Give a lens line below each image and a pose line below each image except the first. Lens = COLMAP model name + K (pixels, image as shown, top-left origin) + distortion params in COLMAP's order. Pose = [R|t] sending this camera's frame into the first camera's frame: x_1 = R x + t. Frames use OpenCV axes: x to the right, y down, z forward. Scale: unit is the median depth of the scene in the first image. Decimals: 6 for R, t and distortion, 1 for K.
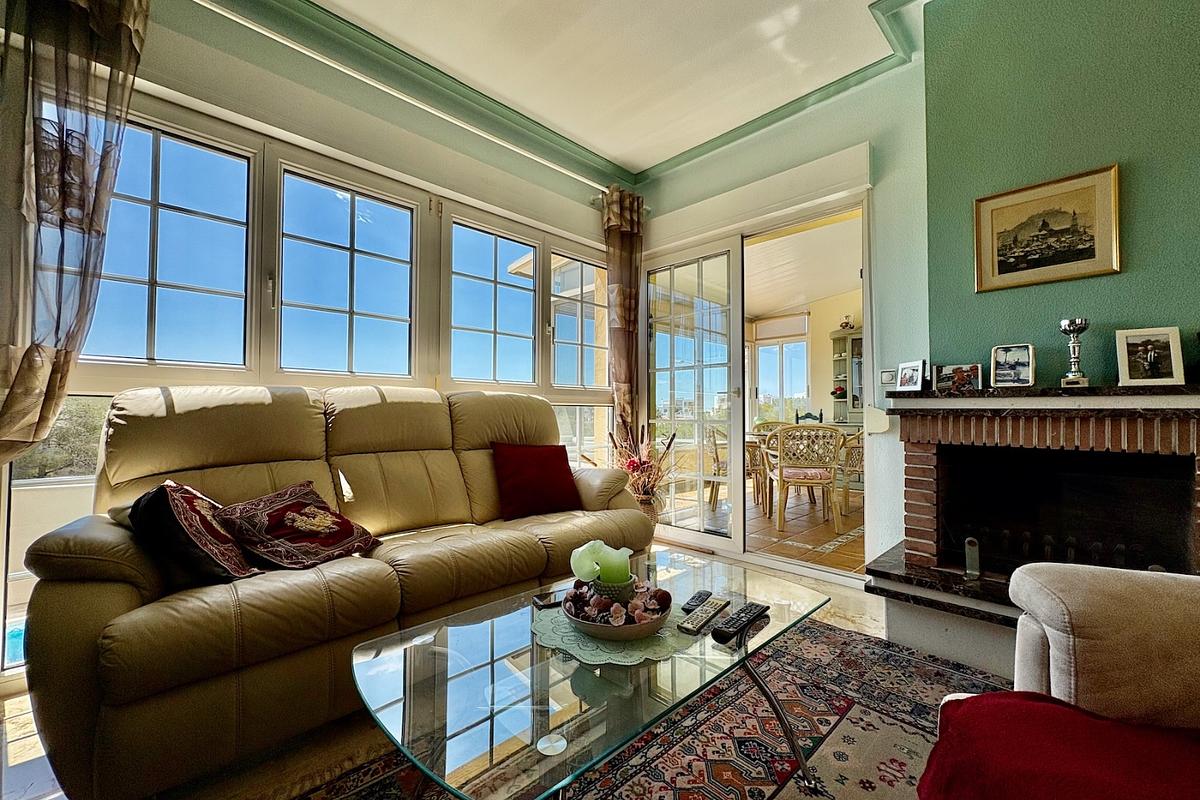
lens RADIAL K [[477.8, 0, 609.3], [0, 477.8, 404.6], [0, 0, 1]] dist [0.000915, -0.000130]
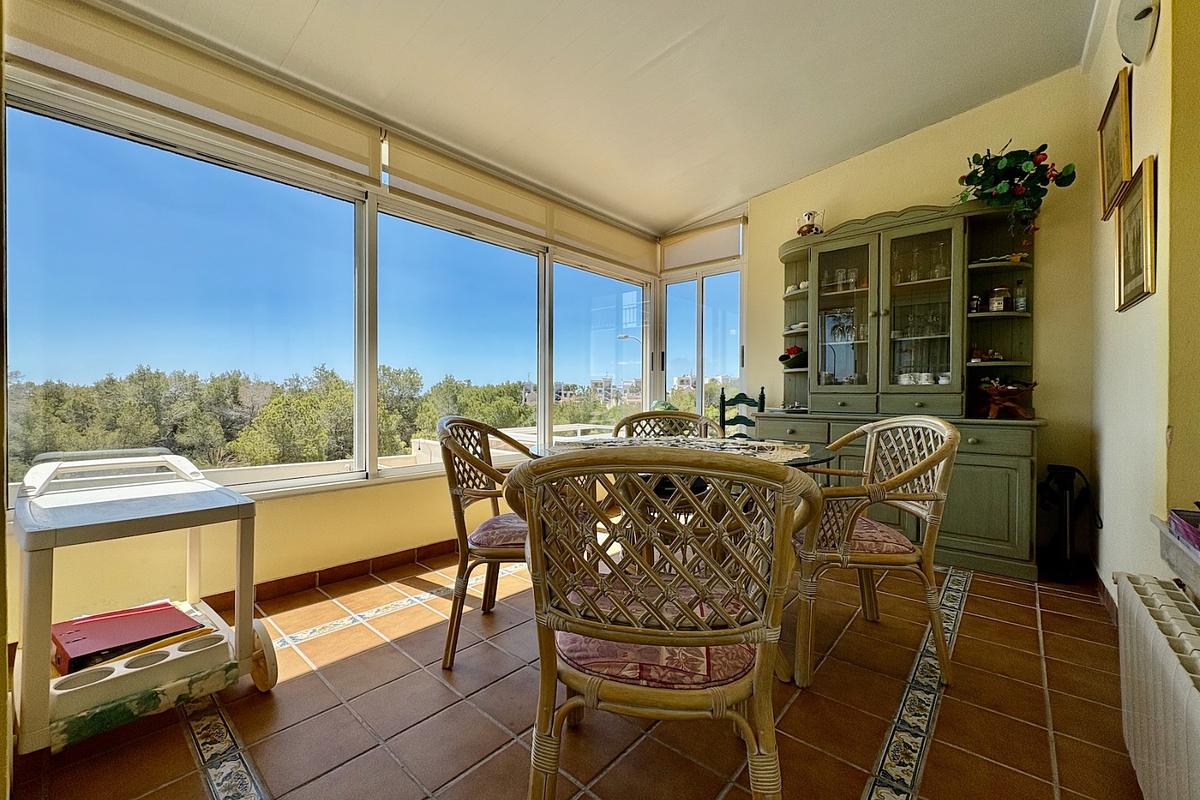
lens RADIAL K [[477.8, 0, 600.8], [0, 477.8, 396.9], [0, 0, 1]] dist [0.000915, -0.000130]
pose [[0.998004, 0.005320, 0.062923, 0.220383], [-0.006886, 0.999671, 0.024693, 0.008789], [-0.062771, -0.025077, 0.997713, 0.455101]]
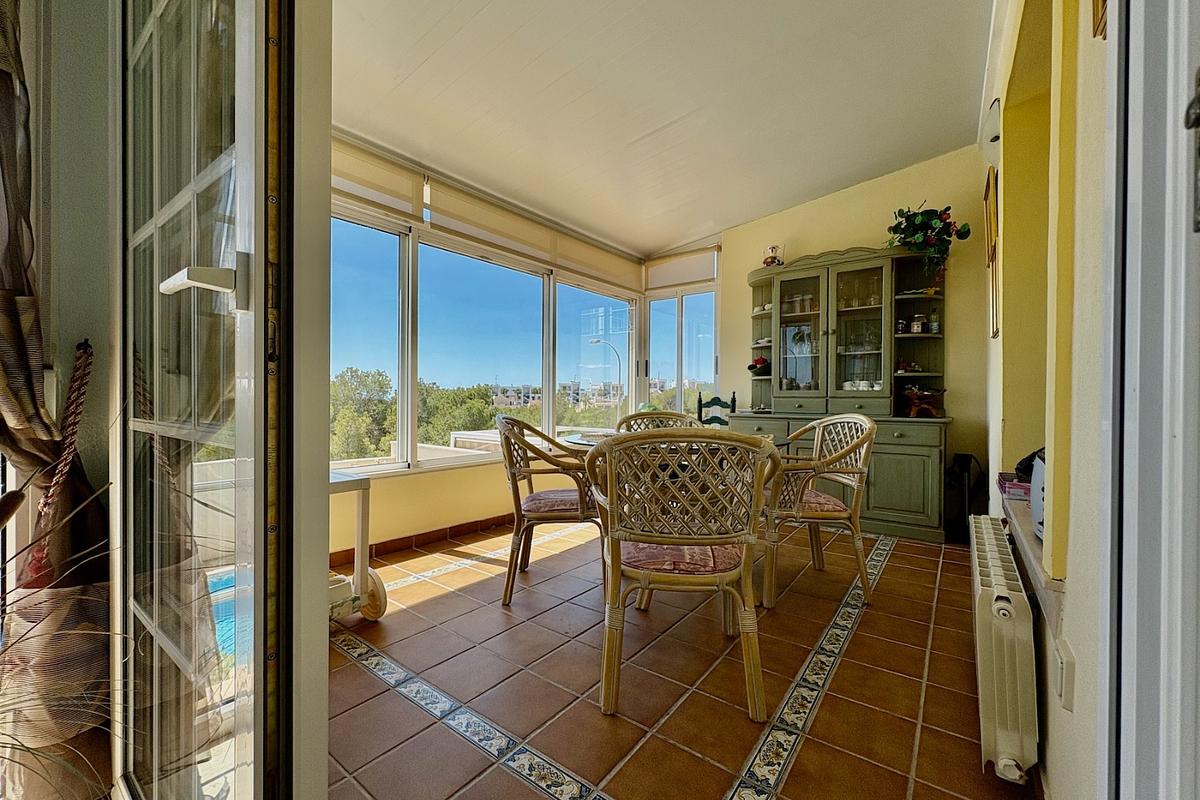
lens RADIAL K [[477.8, 0, 602.0], [0, 477.8, 397.1], [0, 0, 1]] dist [0.000915, -0.000130]
pose [[0.991180, 0.008709, 0.132236, 0.177274], [-0.011134, 0.999783, 0.017609, 0.007589], [-0.132054, -0.018926, 0.991062, 0.372957]]
